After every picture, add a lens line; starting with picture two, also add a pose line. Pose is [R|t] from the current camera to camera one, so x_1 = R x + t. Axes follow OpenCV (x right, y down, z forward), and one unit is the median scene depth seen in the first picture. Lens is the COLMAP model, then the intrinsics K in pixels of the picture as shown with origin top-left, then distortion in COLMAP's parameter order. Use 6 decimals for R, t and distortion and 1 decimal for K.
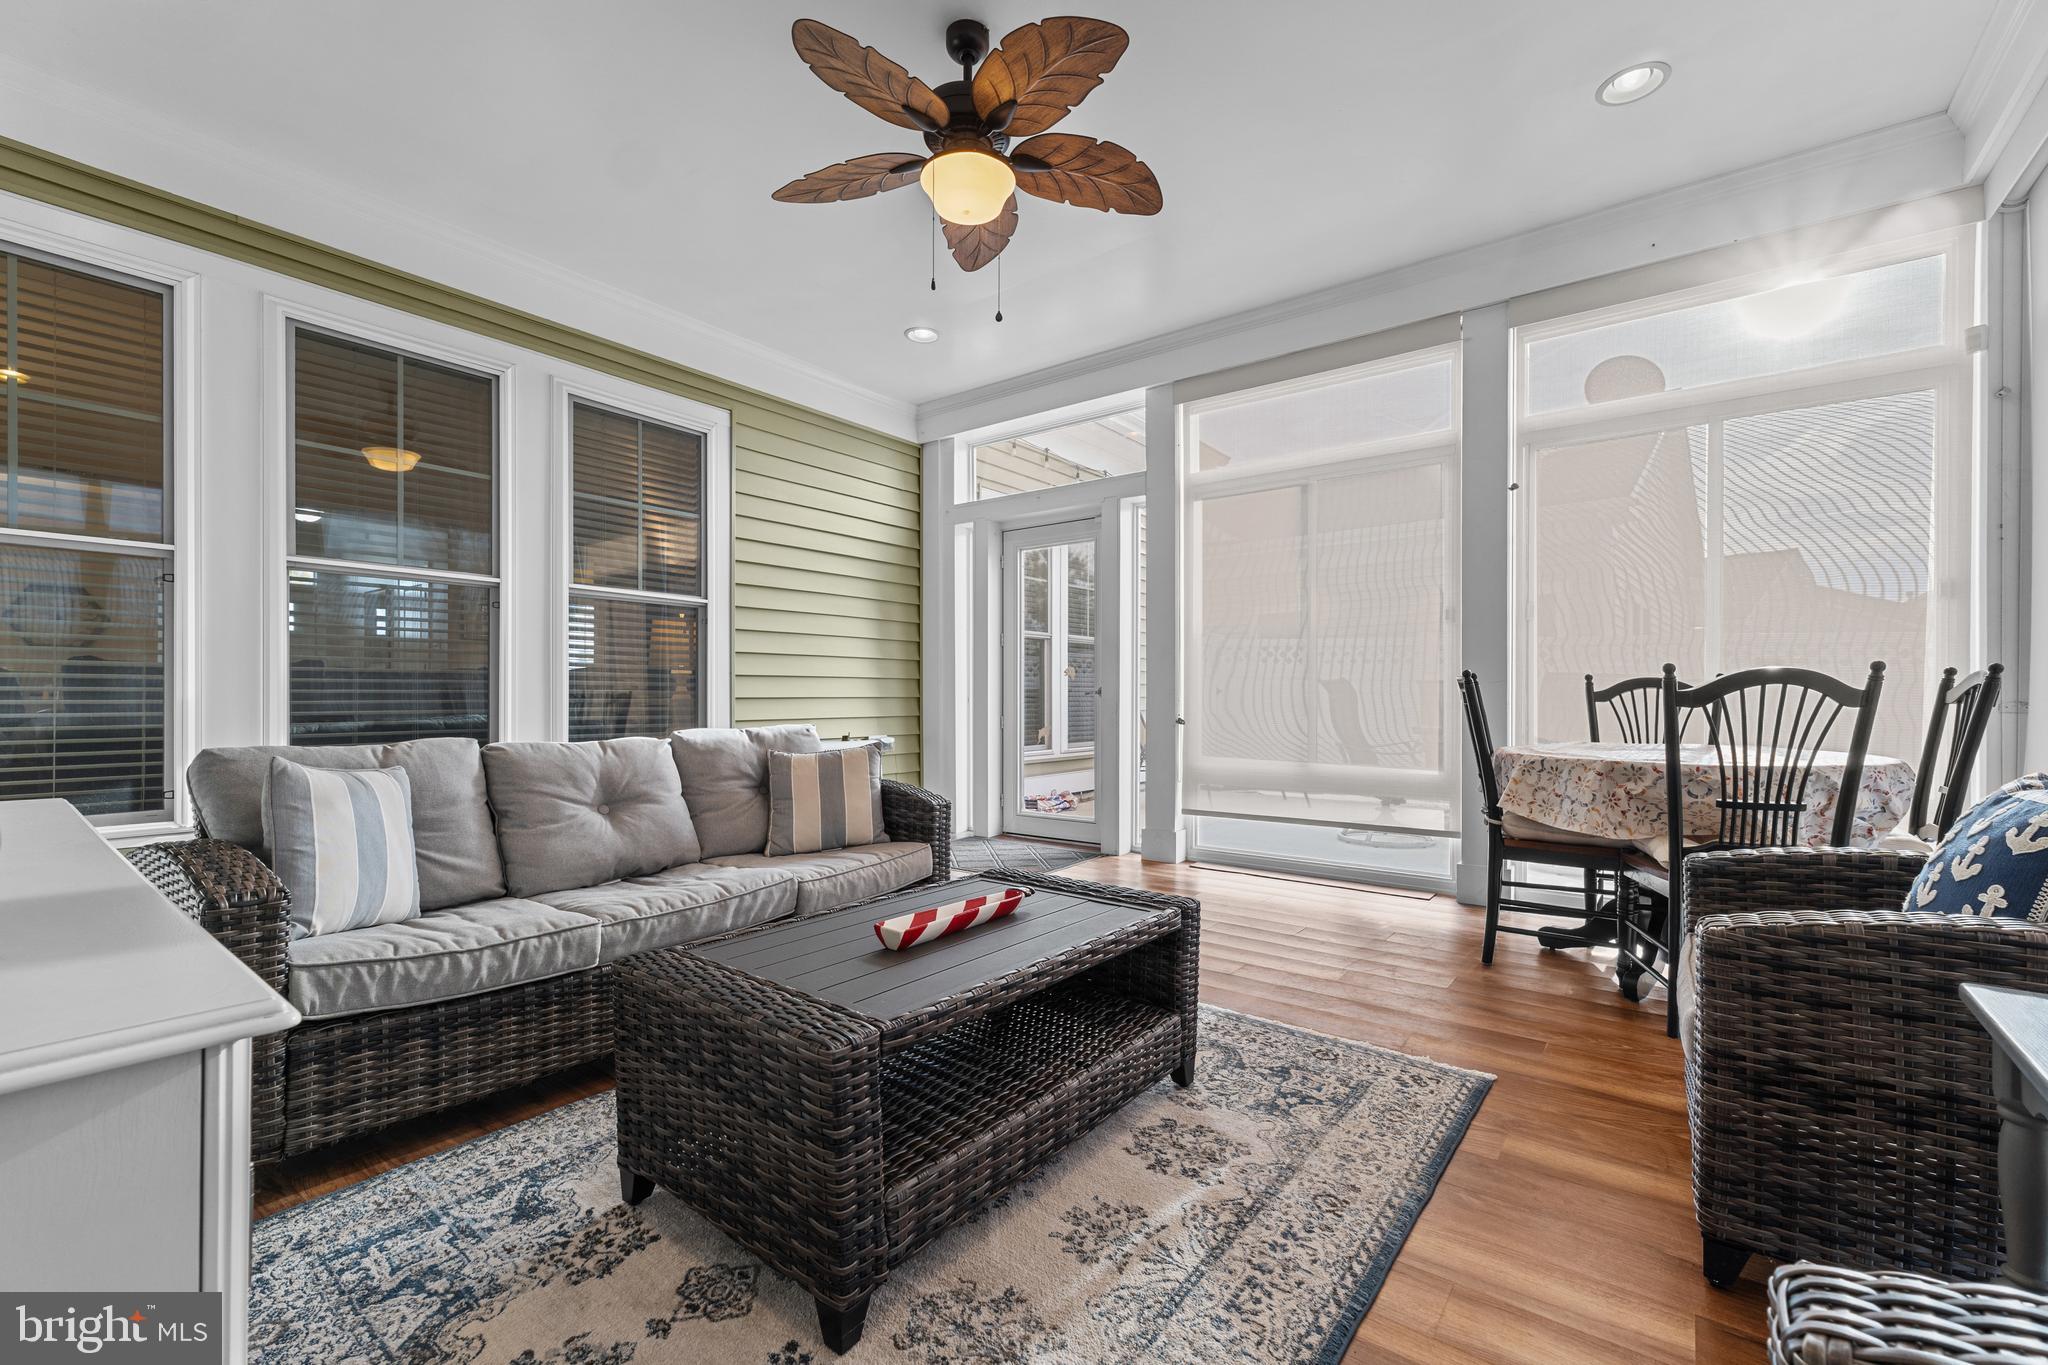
lens RADIAL K [[864.0, 0, 1021.0], [0, 864.0, 689.7], [0, 0, 1]] dist [0.009031, -0.002540]
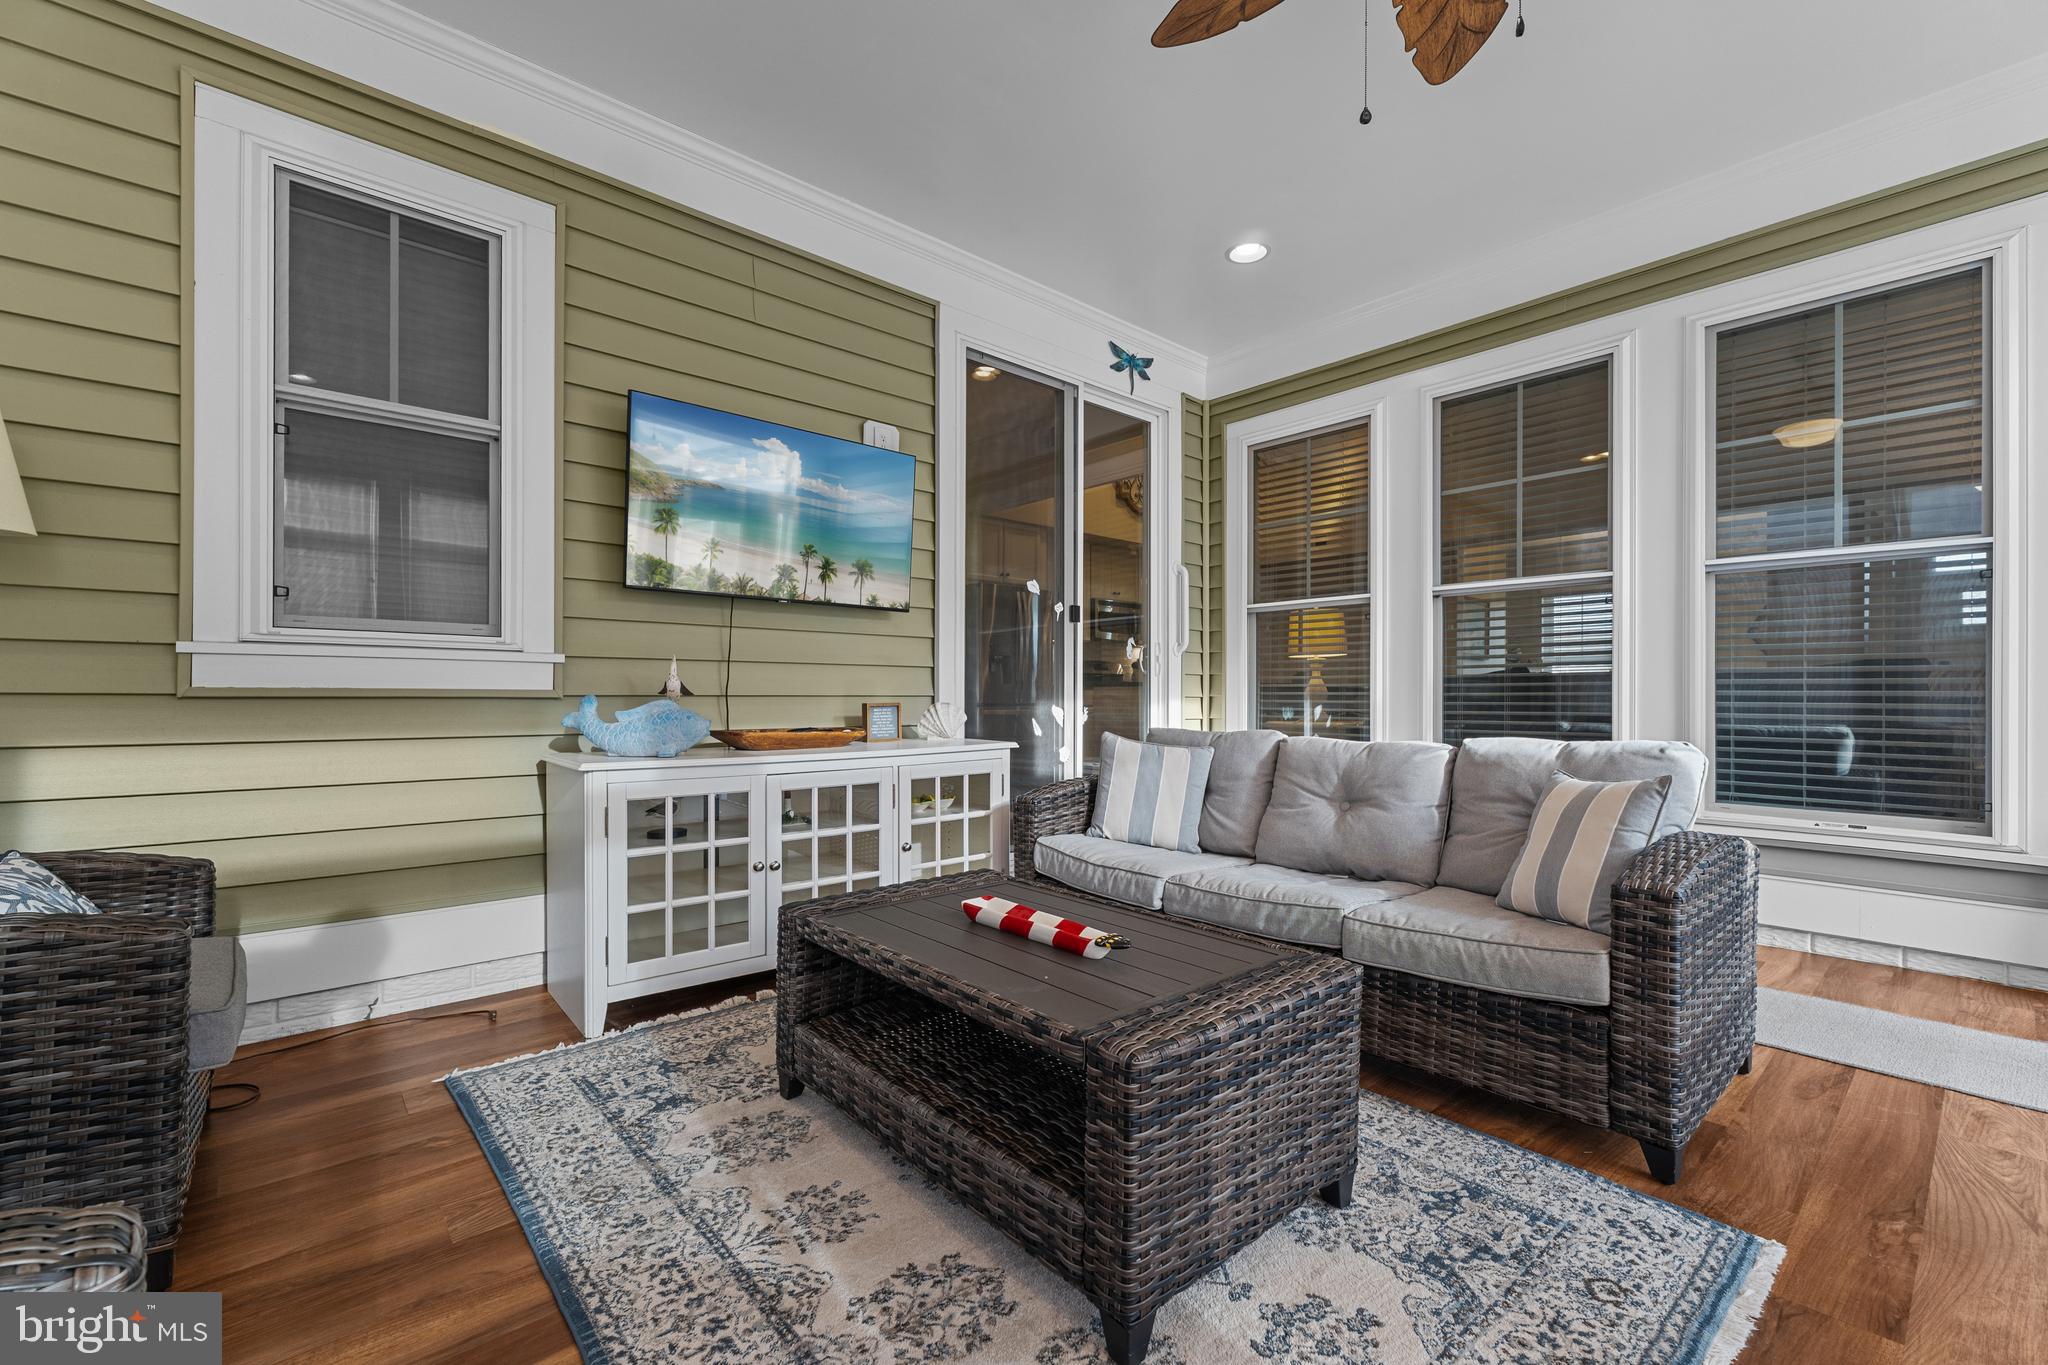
lens RADIAL K [[864.0, 0, 1035.7], [0, 864.0, 684.5], [0, 0, 1]] dist [0.009031, -0.002540]
pose [[-0.194439, -0.016575, -0.980775, 0.695310], [0.006936, 0.999809, -0.018272, 0.008592], [0.980890, -0.010355, -0.194287, 0.942438]]
